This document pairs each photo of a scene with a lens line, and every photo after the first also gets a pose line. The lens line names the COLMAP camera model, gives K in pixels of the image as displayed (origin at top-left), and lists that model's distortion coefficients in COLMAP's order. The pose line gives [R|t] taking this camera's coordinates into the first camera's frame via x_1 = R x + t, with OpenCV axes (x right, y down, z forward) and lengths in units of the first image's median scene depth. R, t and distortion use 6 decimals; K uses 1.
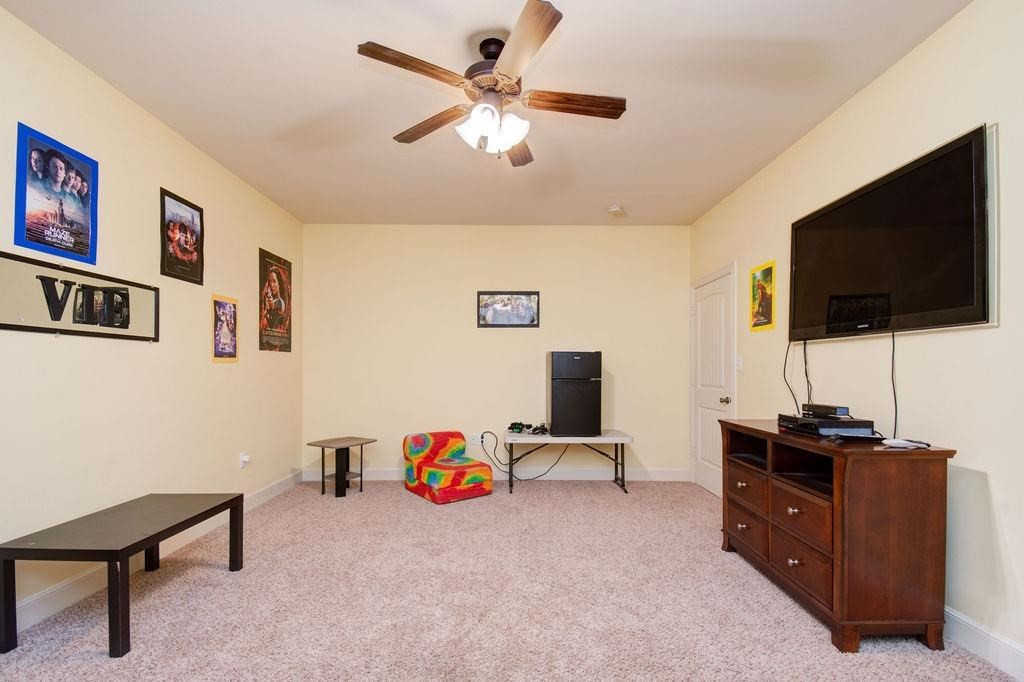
lens RADIAL K [[452.4, 0, 512.1], [0, 452.4, 360.5], [0, 0, 1]] dist [0.054343, -0.040463]
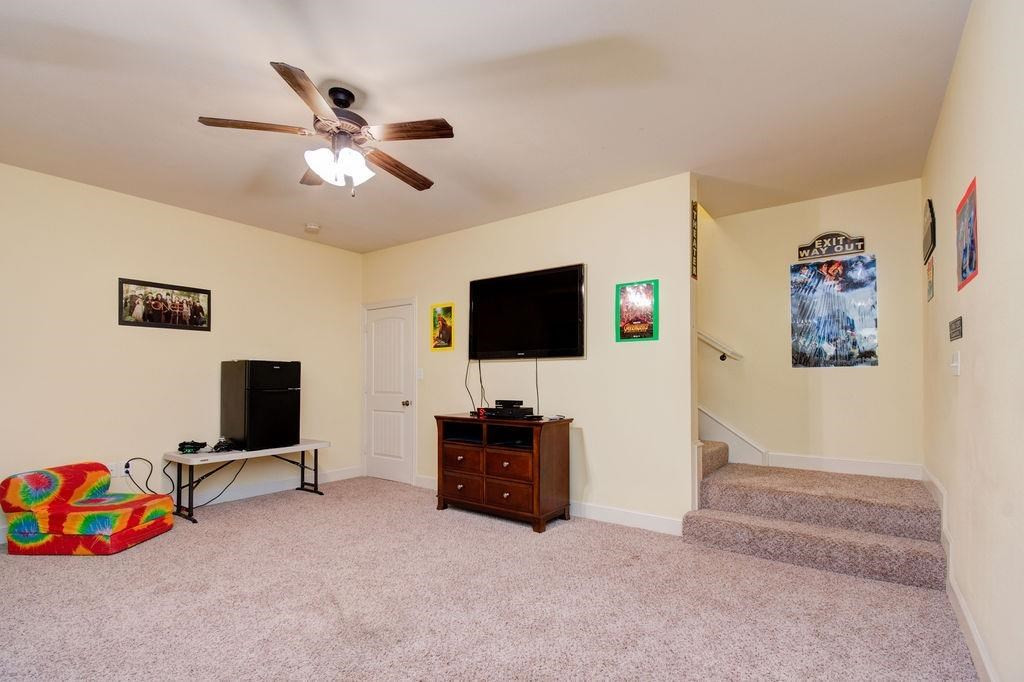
lens RADIAL K [[461.1, 0, 514.0], [0, 461.1, 358.3], [0, 0, 1]] dist [0.004935, -0.015274]
pose [[0.598593, 0.034647, 0.800303, -0.369374], [-0.014554, 0.999370, -0.032380, -0.000616], [-0.800921, 0.007734, 0.598720, -0.010137]]
